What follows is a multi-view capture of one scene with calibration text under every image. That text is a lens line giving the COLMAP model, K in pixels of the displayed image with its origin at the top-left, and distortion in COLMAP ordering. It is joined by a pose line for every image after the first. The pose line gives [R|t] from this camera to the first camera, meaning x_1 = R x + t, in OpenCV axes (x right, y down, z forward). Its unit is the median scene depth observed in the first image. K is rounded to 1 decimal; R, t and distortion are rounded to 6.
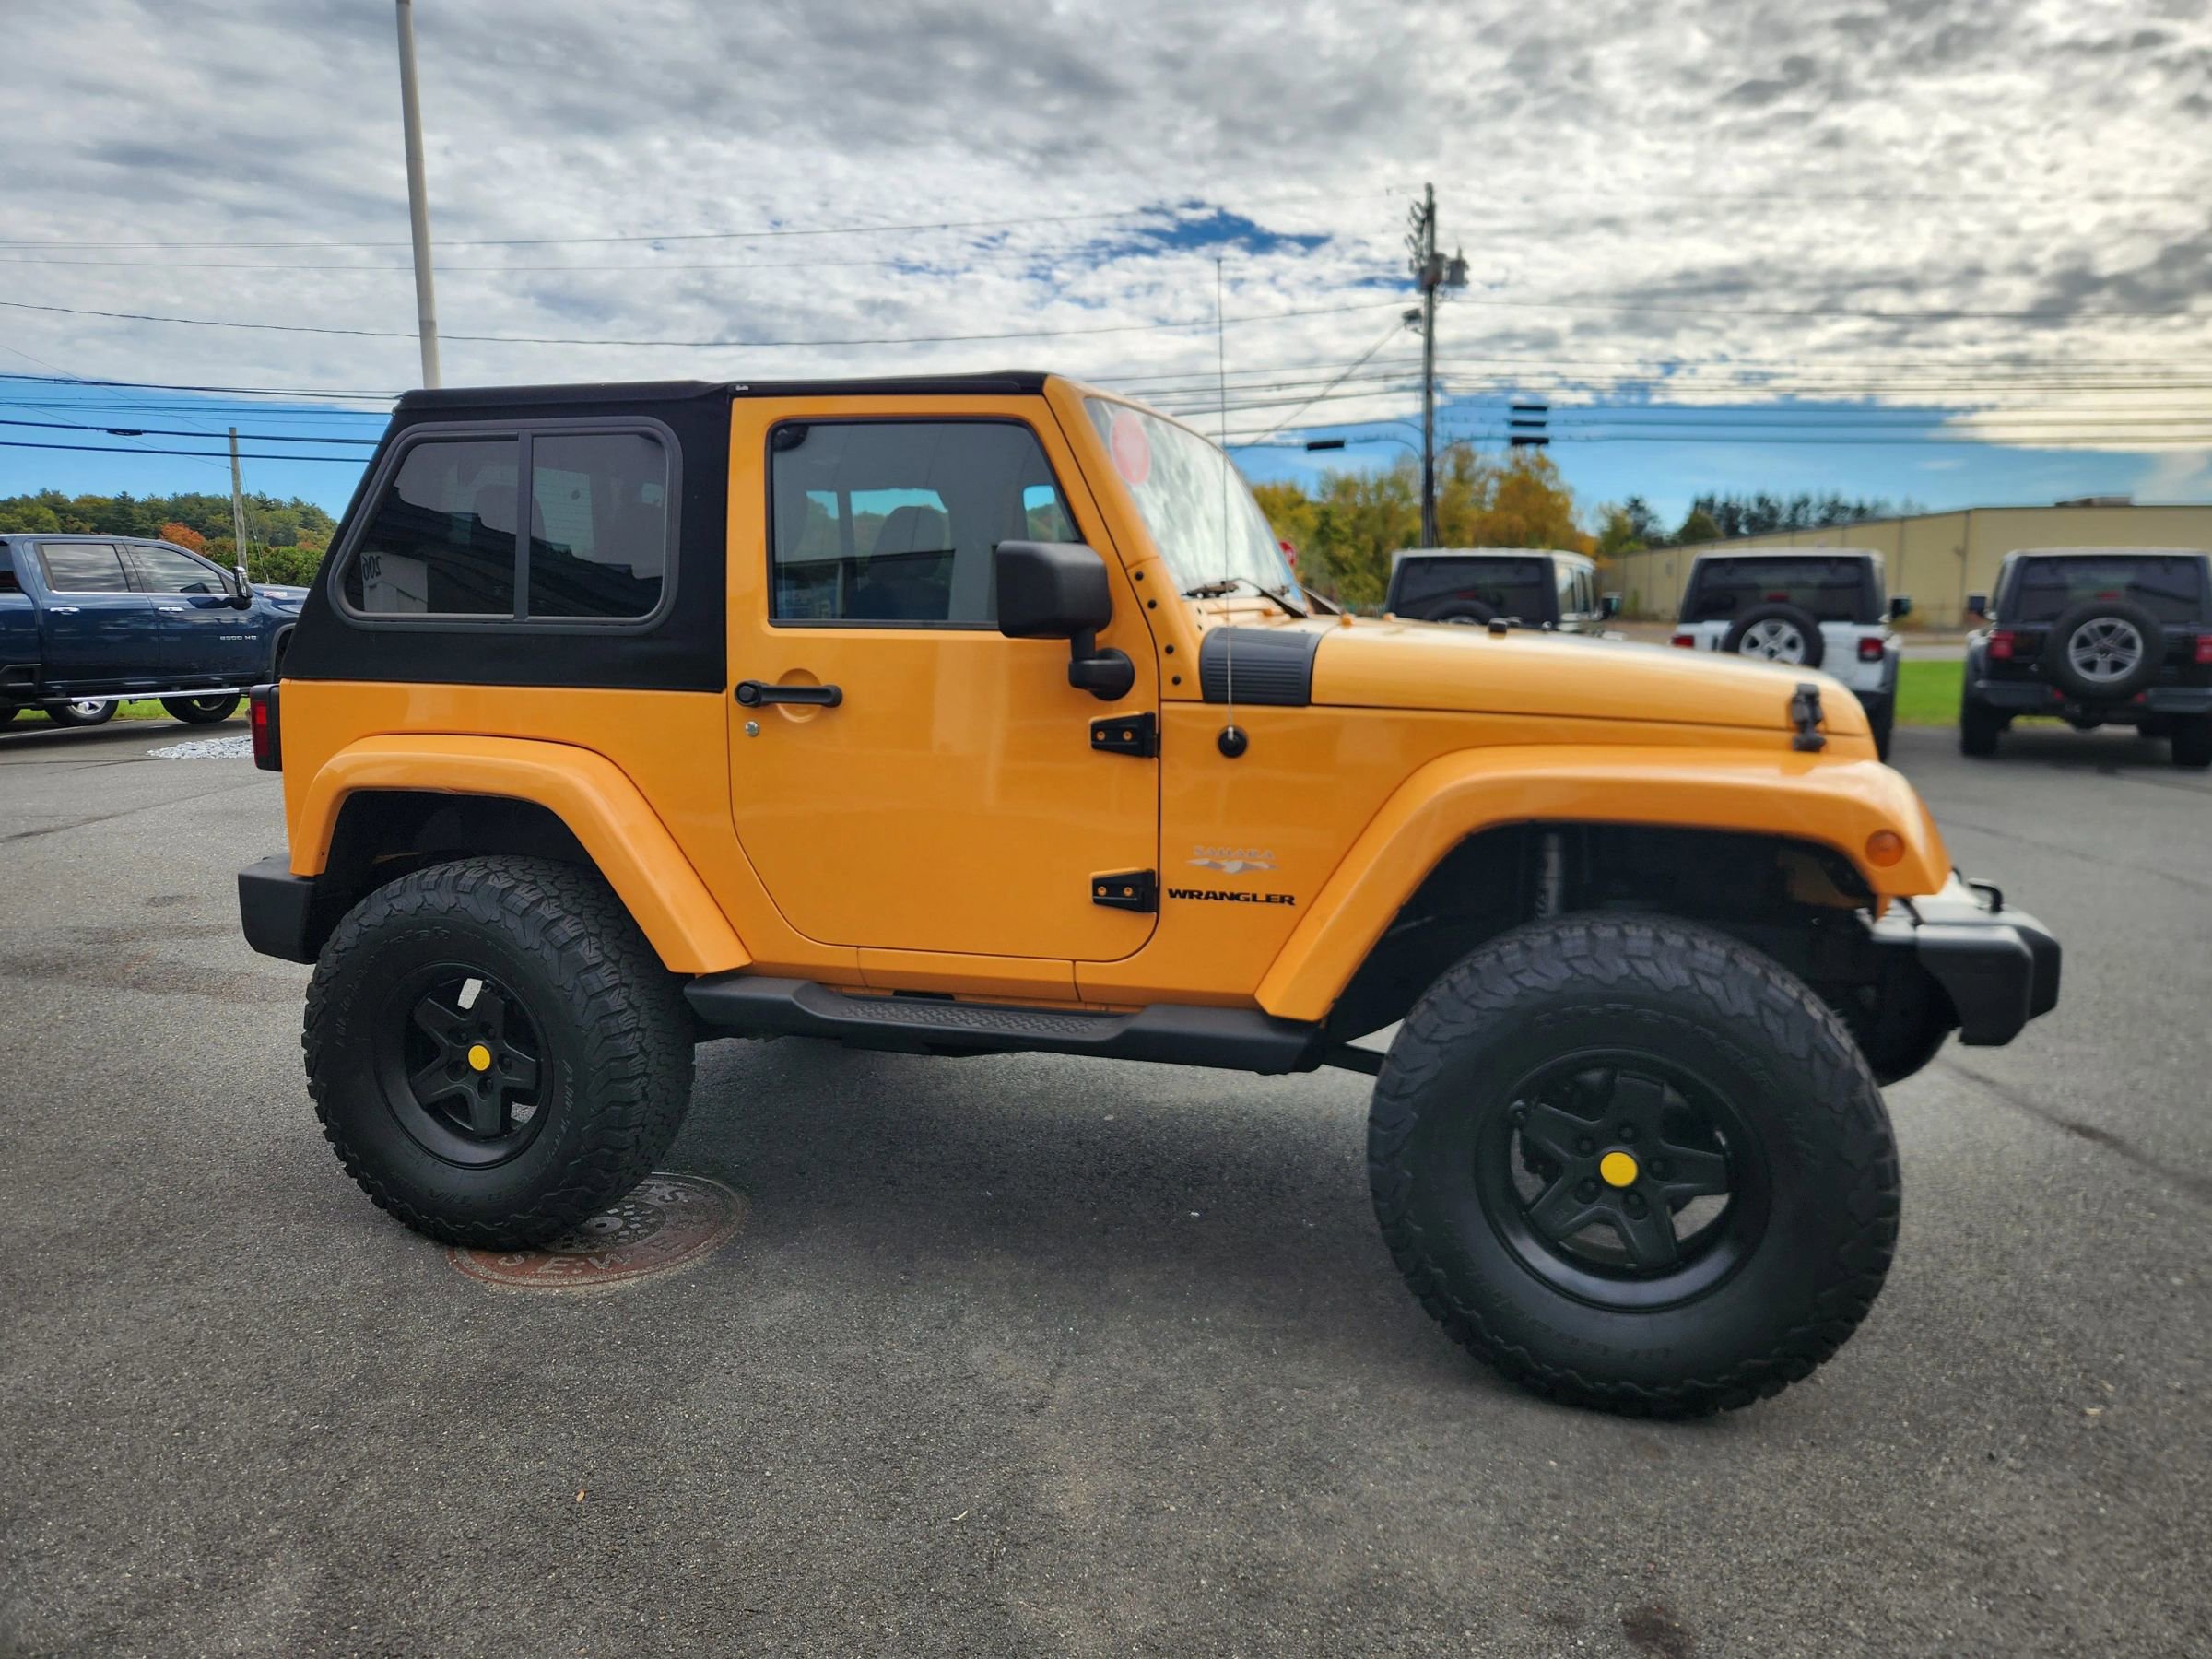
lens RADIAL K [[1478.7, 0, 1096.4], [0, 1478.7, 793.7], [0, 0, 1]] dist [0.058171, -0.044712]
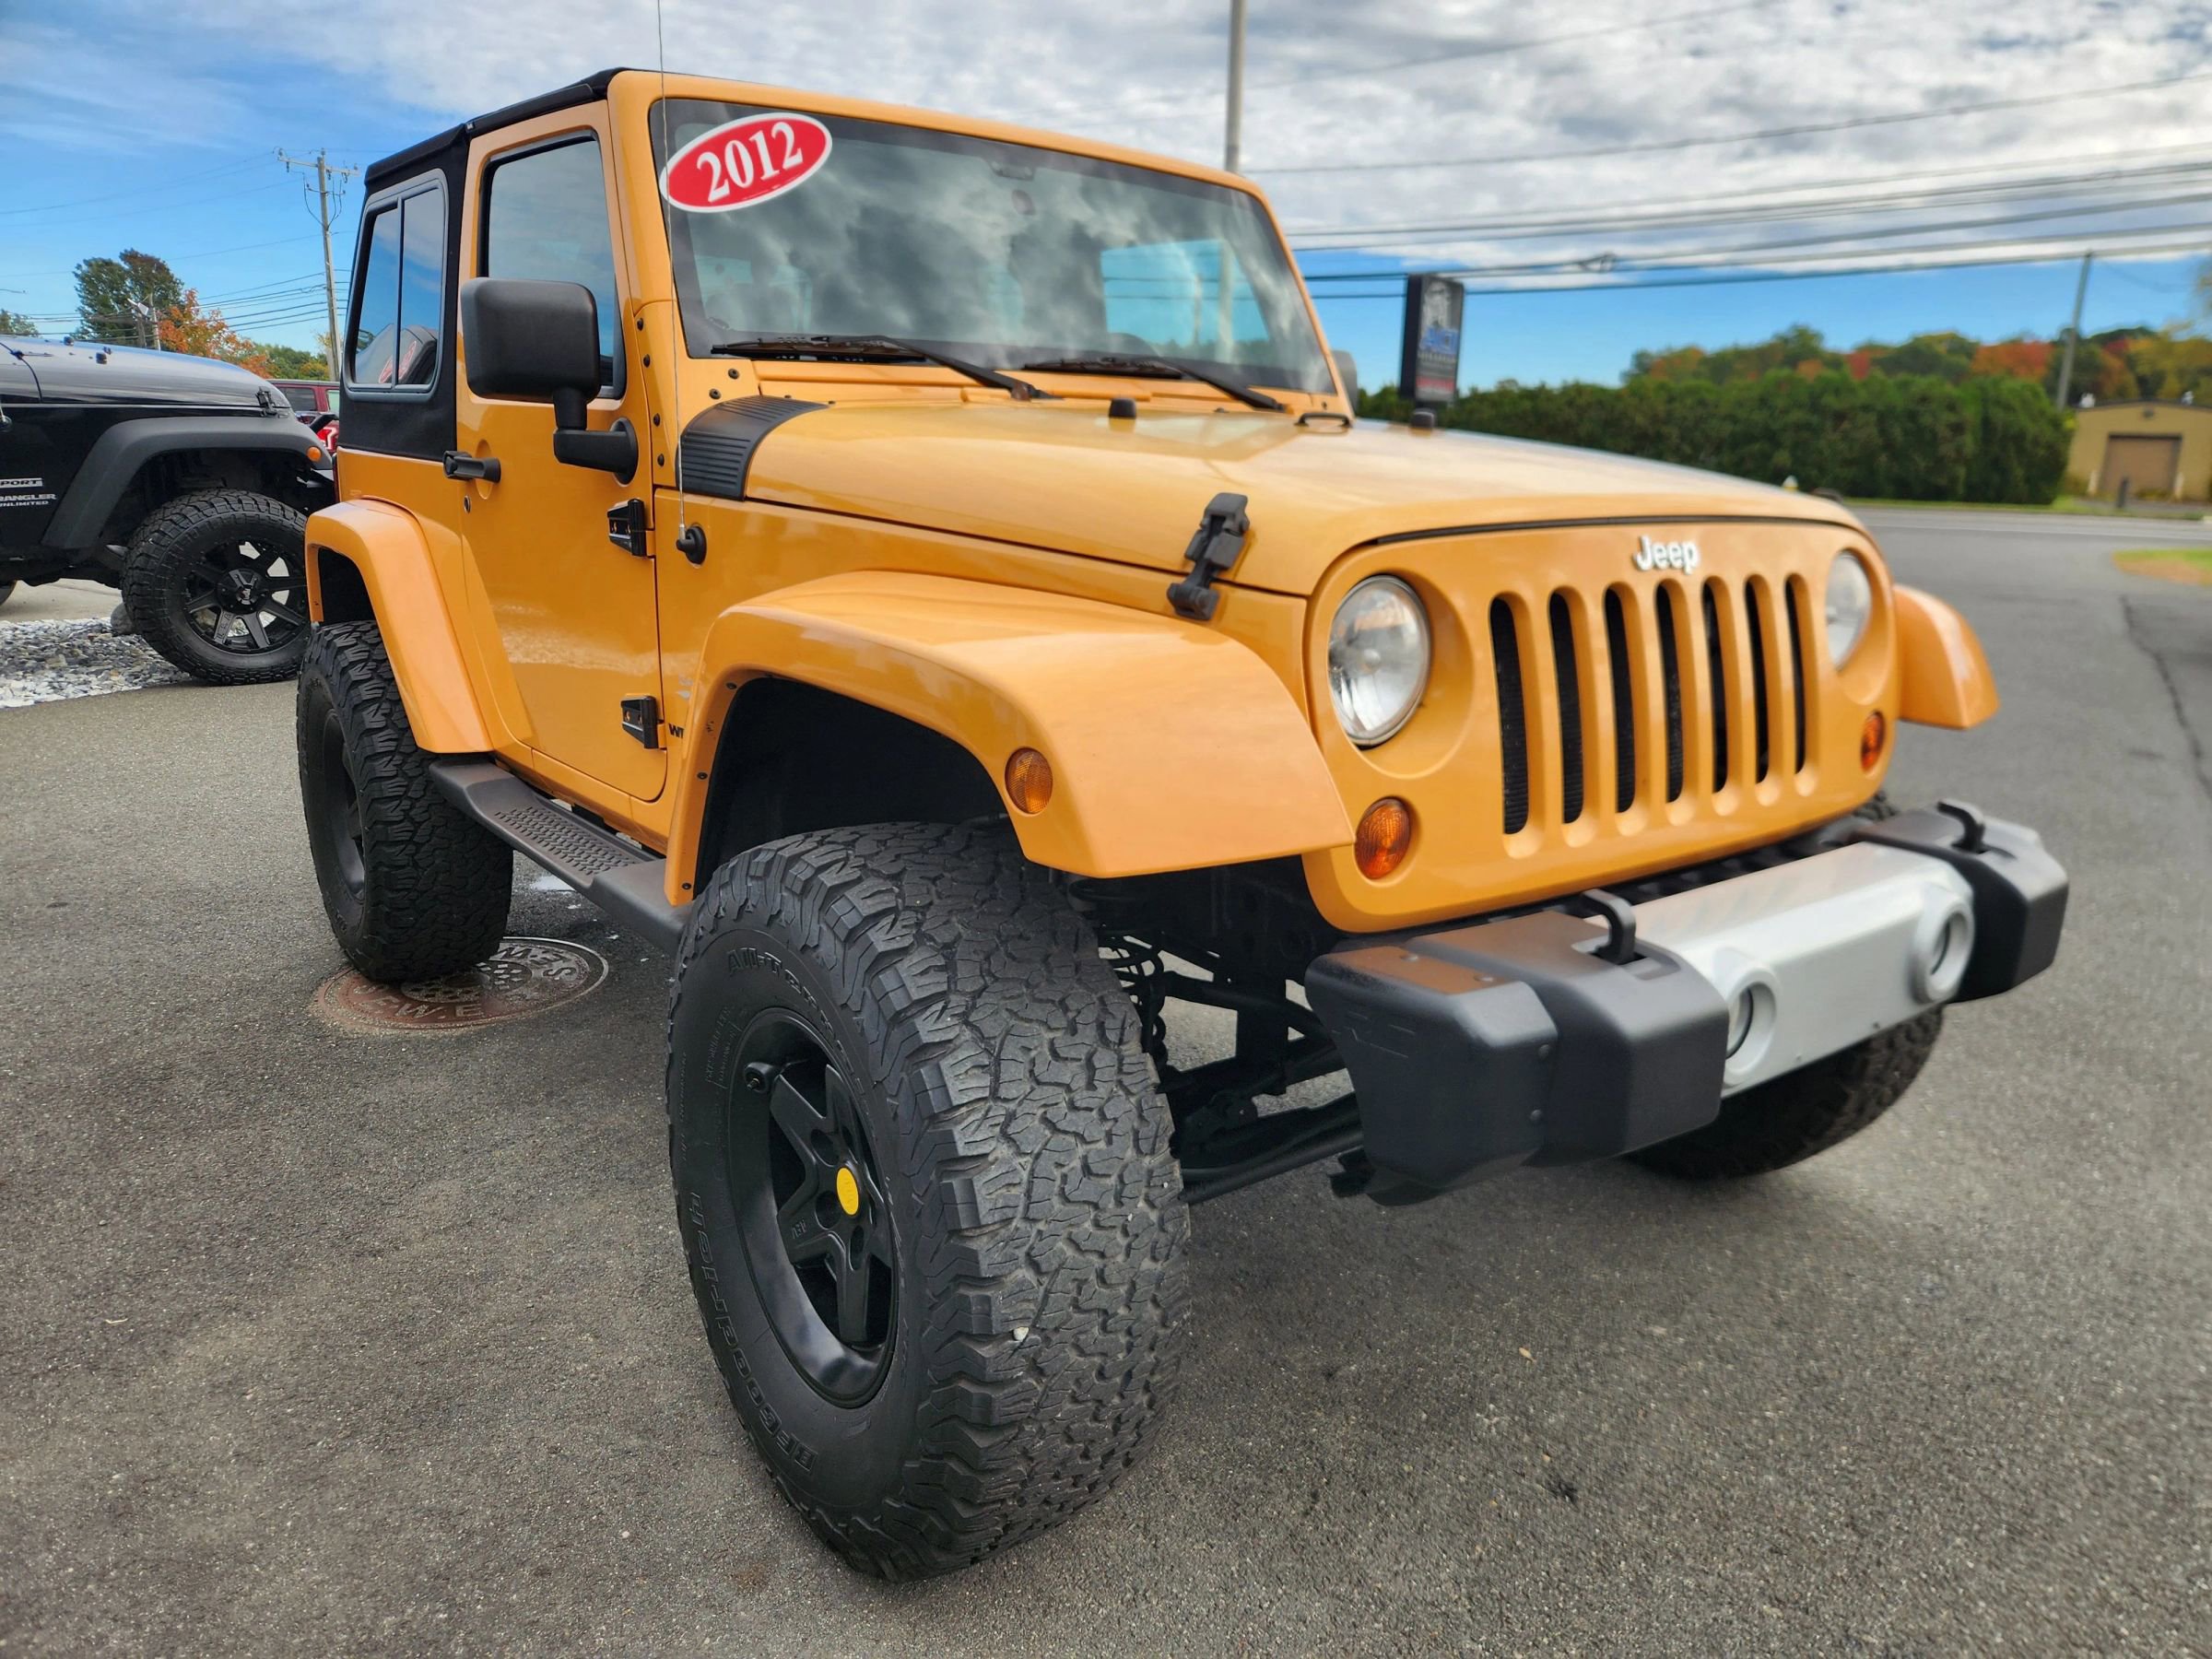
lens RADIAL K [[1478.7, 0, 1116.4], [0, 1478.7, 835.3], [0, 0, 1]] dist [0.058171, -0.044712]
pose [[0.824230, 0.170374, -0.540016, 0.685825], [-0.100062, 0.982477, 0.157244, -0.028145], [0.557343, -0.075570, 0.826836, 0.442892]]
